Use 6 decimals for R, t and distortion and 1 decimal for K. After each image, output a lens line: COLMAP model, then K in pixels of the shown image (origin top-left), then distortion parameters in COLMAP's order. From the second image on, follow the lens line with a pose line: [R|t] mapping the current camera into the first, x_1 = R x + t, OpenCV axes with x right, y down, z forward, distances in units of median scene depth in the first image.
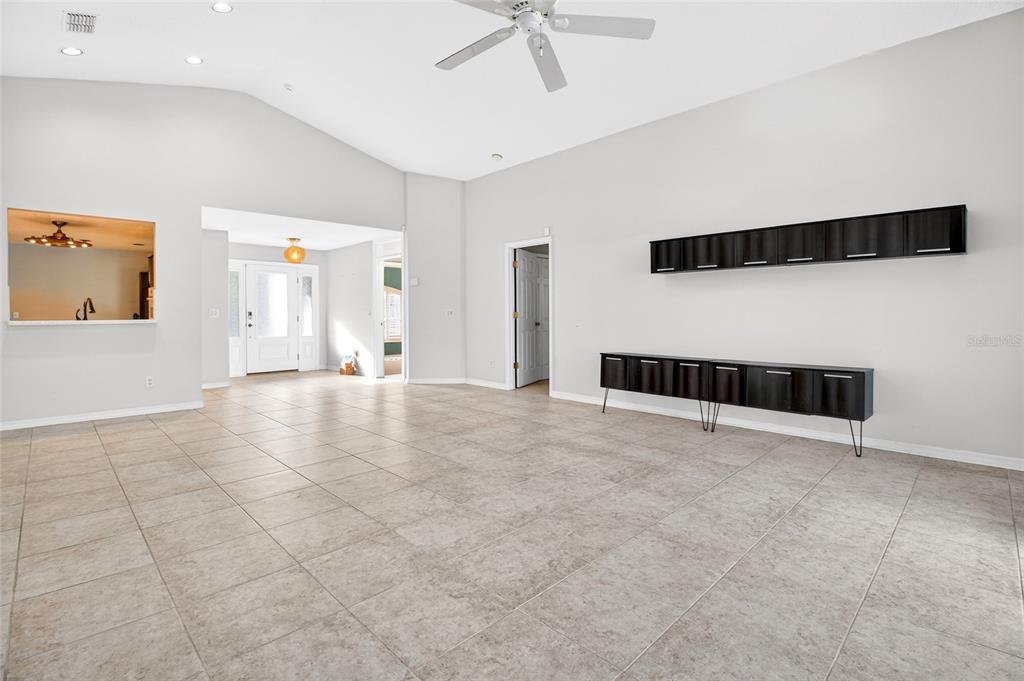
lens RADIAL K [[475.3, 0, 516.1], [0, 475.3, 326.1], [0, 0, 1]] dist [-0.001991, -0.014048]
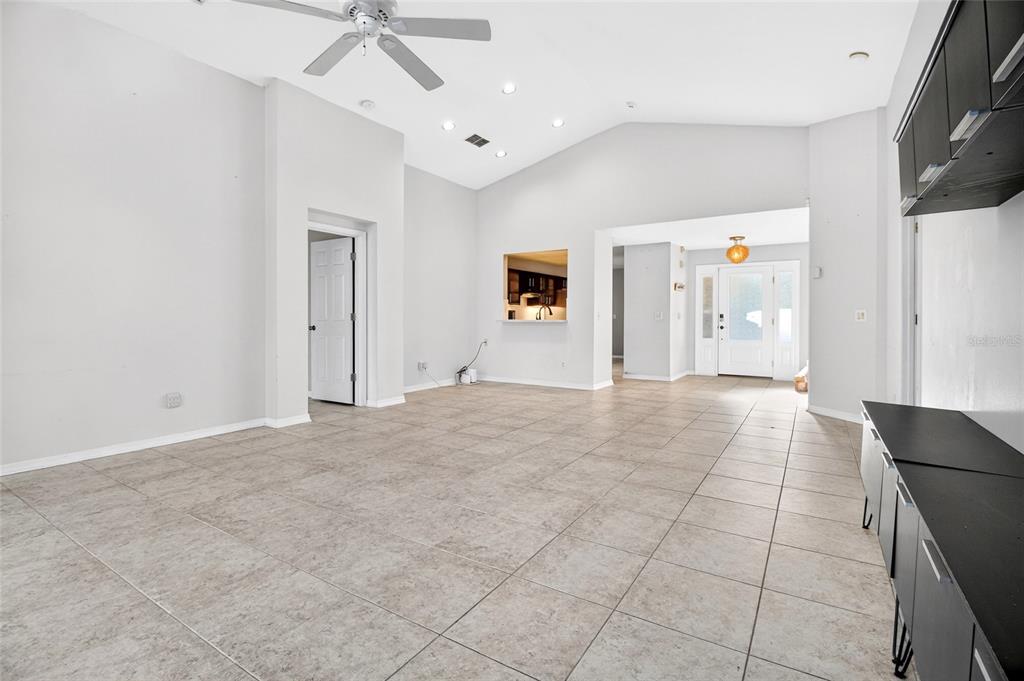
lens RADIAL K [[475.3, 0, 516.1], [0, 475.3, 326.1], [0, 0, 1]] dist [-0.001991, -0.014048]
pose [[0.231150, 0.024516, -0.972609, 1.049585], [-0.030153, 0.999383, 0.018025, -0.030163], [0.972451, 0.025161, 0.231746, 1.043537]]
